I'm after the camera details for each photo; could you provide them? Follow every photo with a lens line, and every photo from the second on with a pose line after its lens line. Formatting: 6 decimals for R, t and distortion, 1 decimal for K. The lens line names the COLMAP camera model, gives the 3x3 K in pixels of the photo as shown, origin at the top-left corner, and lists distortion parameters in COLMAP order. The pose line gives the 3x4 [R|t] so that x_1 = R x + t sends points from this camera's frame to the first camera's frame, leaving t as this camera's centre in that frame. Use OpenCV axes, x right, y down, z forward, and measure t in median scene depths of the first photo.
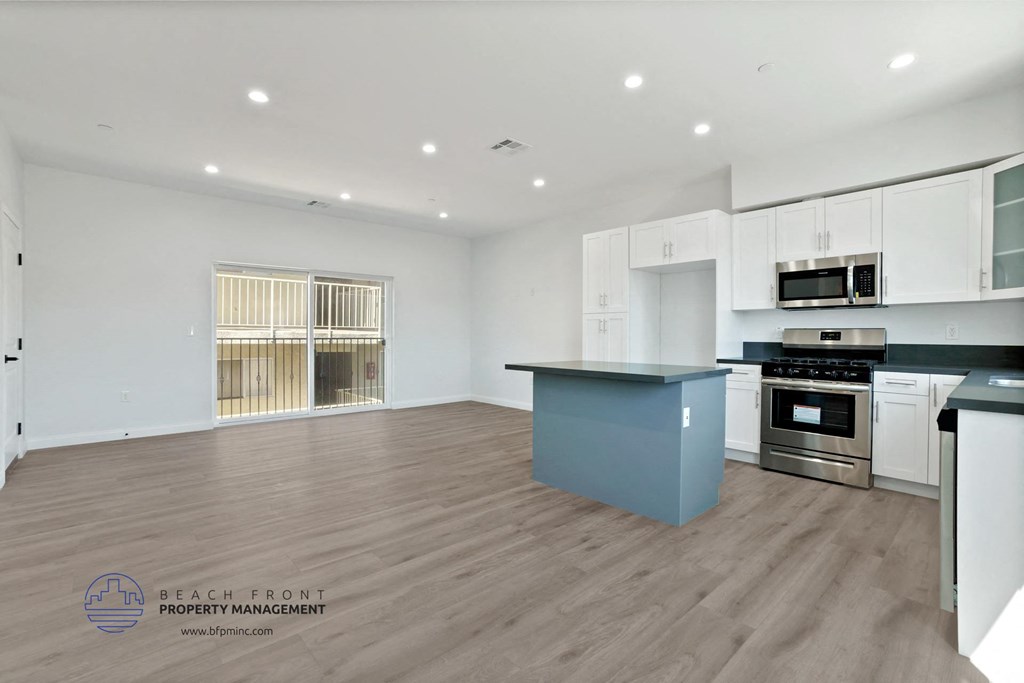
lens RADIAL K [[458.5, 0, 510.8], [0, 458.5, 339.0], [0, 0, 1]] dist [-0.067296, 0.034808]
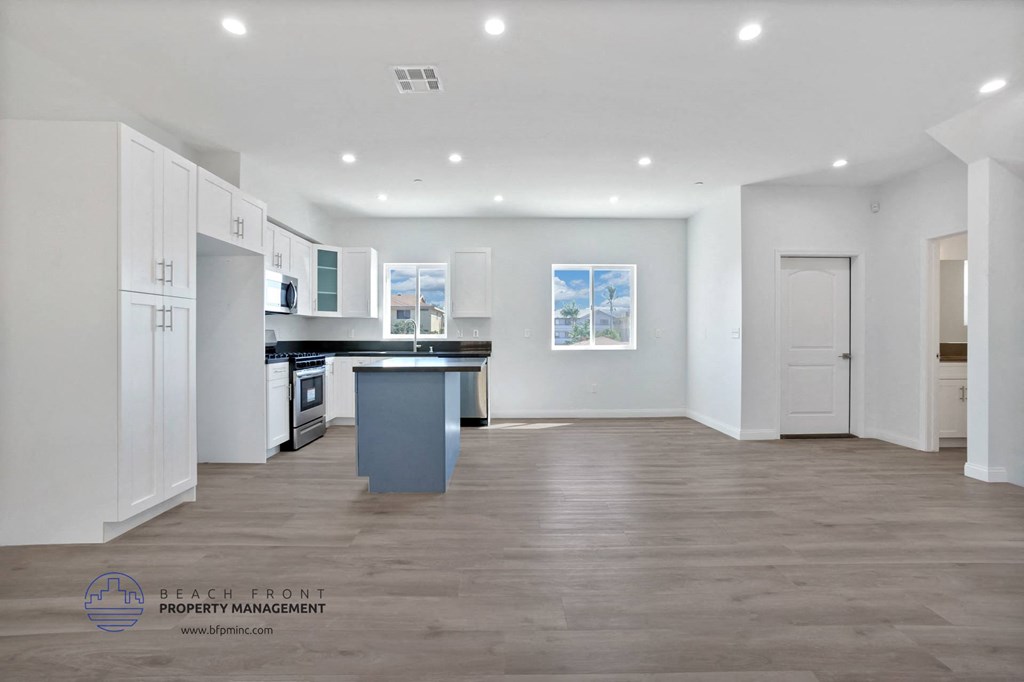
lens RADIAL K [[458.5, 0, 510.8], [0, 458.5, 338.5], [0, 0, 1]] dist [-0.067296, 0.034808]
pose [[-0.753089, -0.005931, 0.657892, -0.667535], [0.004023, 0.999899, 0.013620, -0.014848], [-0.657906, 0.012904, -0.752989, 1.624895]]
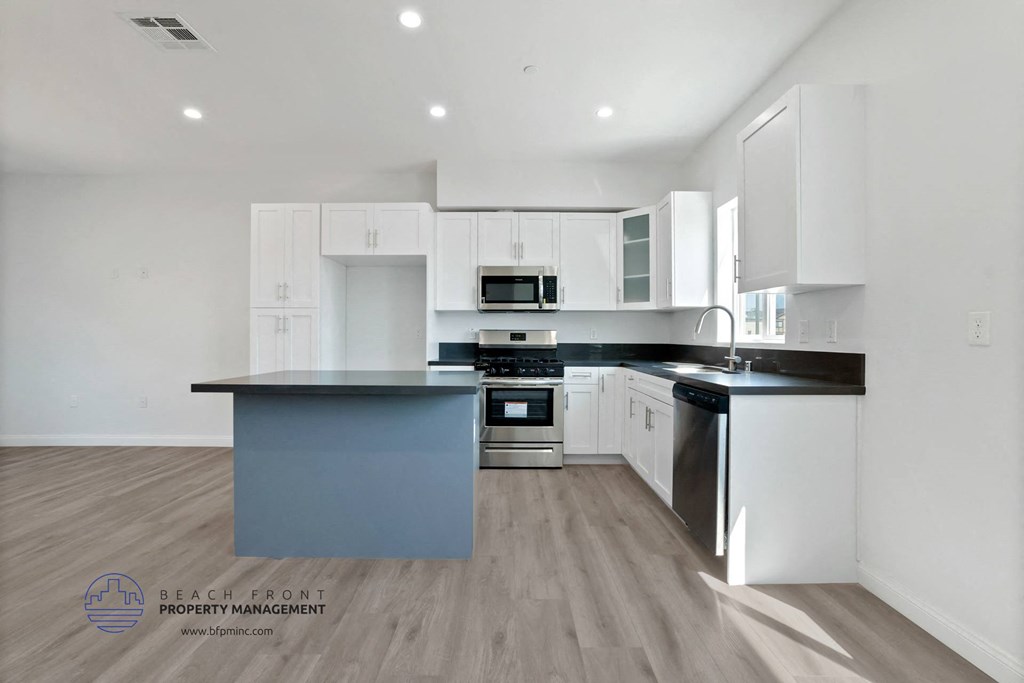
lens RADIAL K [[458.5, 0, 510.8], [0, 458.5, 339.0], [0, 0, 1]] dist [-0.067296, 0.034808]
pose [[0.666402, -0.005053, 0.745576, -0.165356], [0.005987, 0.999981, 0.001426, -0.003121], [-0.745569, 0.003514, 0.666420, 0.276987]]
